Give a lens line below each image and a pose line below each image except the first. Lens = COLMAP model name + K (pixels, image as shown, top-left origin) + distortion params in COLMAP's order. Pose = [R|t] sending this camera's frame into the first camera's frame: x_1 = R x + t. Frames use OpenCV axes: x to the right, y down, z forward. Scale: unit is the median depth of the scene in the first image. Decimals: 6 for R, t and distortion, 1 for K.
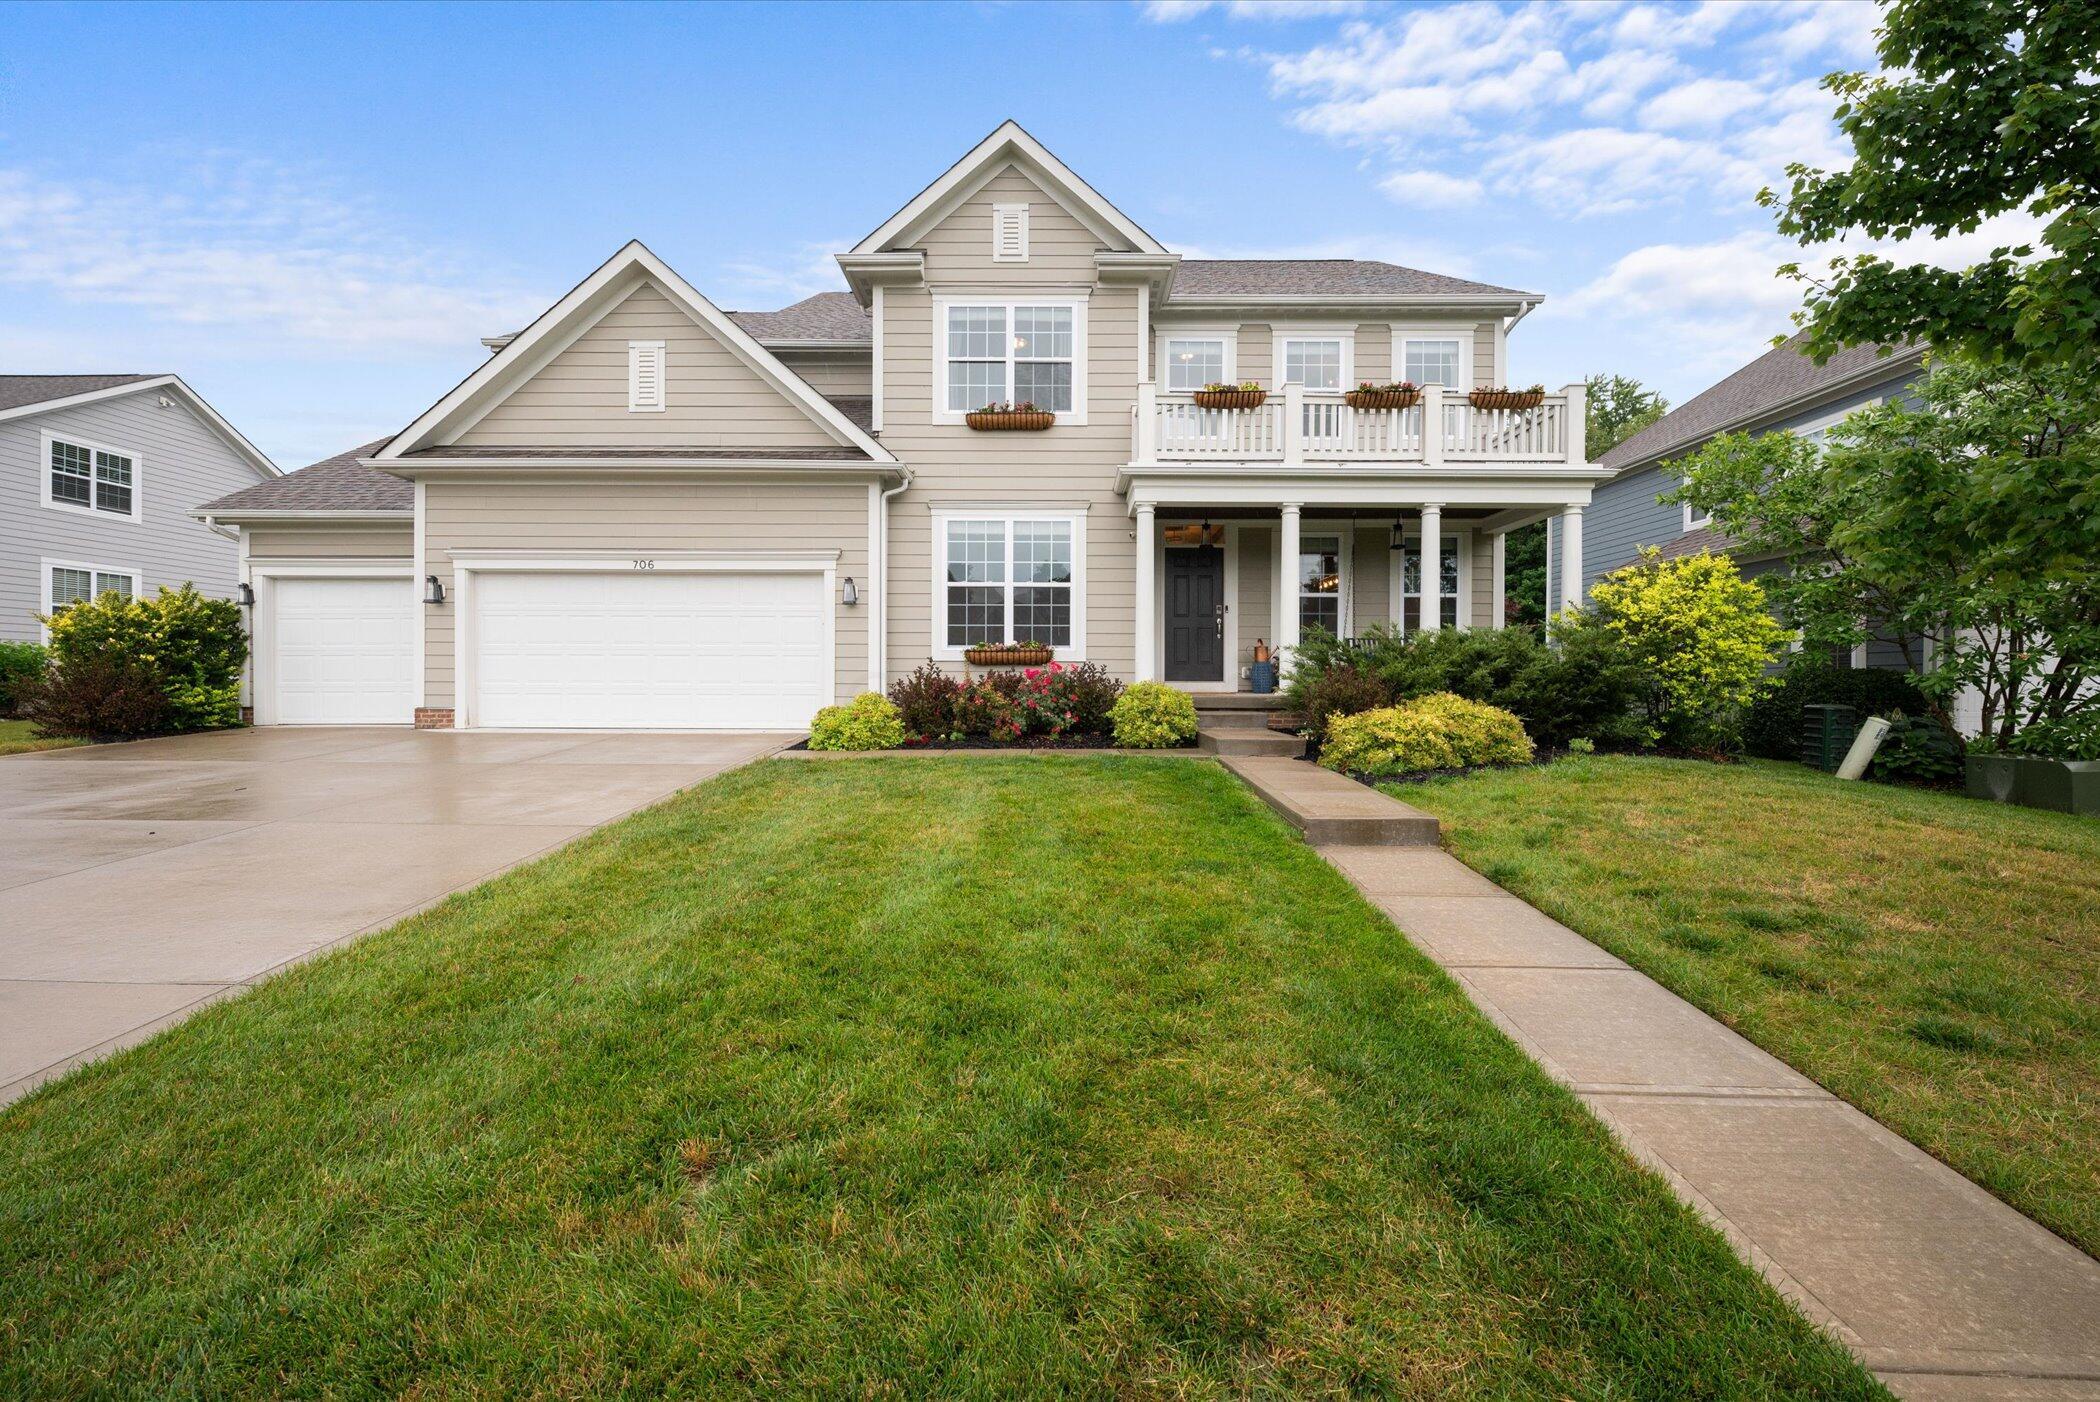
lens RADIAL K [[846.8, 0, 1050.1], [0, 846.8, 722.4], [0, 0, 1]] dist [0.003887, 0.000171]
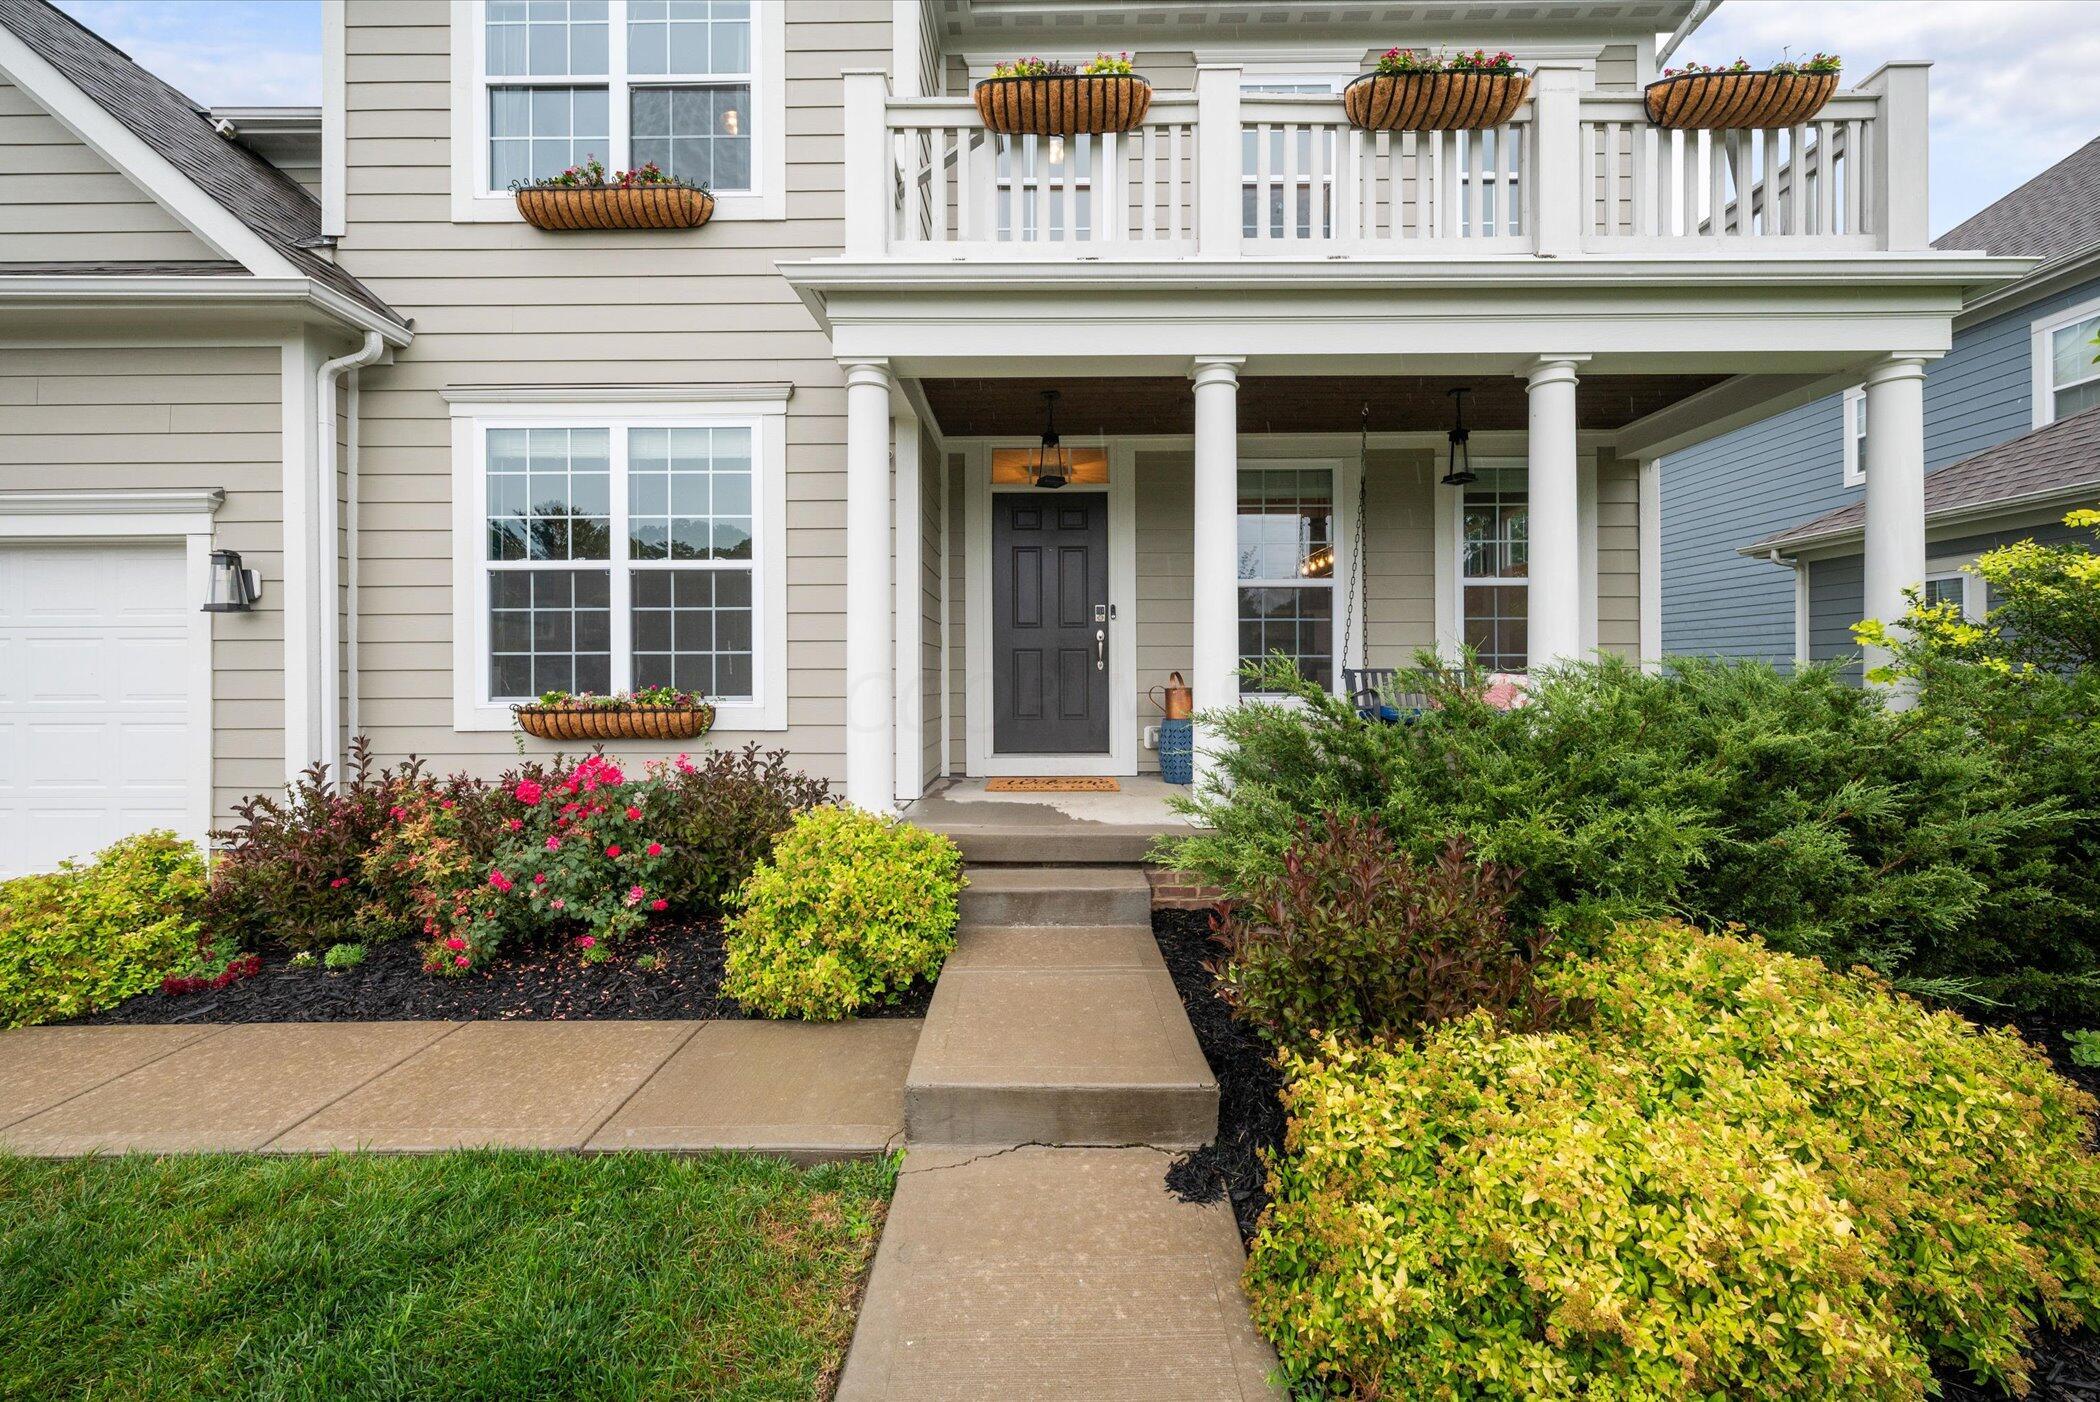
lens RADIAL K [[846.8, 0, 1048.5], [0, 846.8, 704.3], [0, 0, 1]] dist [0.003887, 0.000171]
pose [[0.999969, -0.007865, -0.000732, 0.185542], [0.007856, 0.999910, -0.010912, -0.080048], [0.000818, 0.010906, 0.999940, 0.540020]]
